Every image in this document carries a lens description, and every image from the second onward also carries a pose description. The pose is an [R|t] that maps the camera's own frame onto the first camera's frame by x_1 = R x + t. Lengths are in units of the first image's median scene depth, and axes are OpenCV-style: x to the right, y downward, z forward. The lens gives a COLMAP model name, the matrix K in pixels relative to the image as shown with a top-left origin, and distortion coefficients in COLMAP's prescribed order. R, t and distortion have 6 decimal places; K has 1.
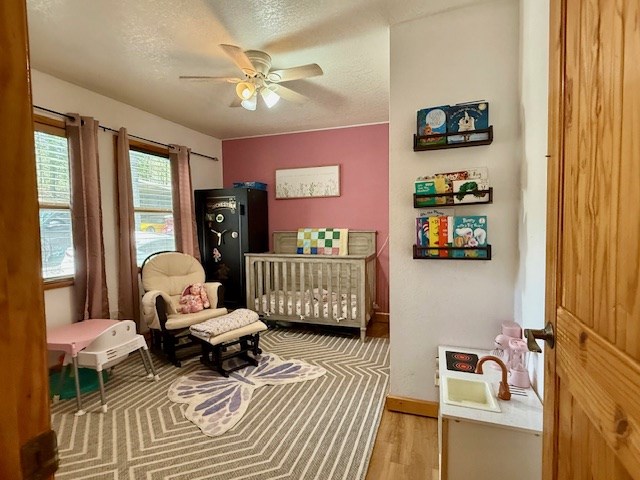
lens RADIAL K [[330.0, 0, 319.6], [0, 330.0, 240.1], [0, 0, 1]] dist [0.001941, 0.000510]
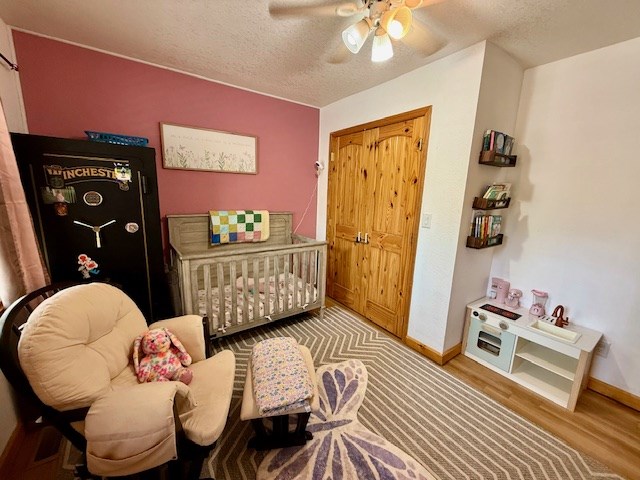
lens RADIAL K [[254.3, 0, 319.9], [0, 254.3, 241.3], [0, 0, 1]] dist [0.000316, -0.000049]
pose [[0.579842, -0.127808, 0.804642, -0.428122], [-0.002302, 0.987358, 0.158490, -0.063819], [-0.814726, -0.093751, 0.572217, 0.457051]]
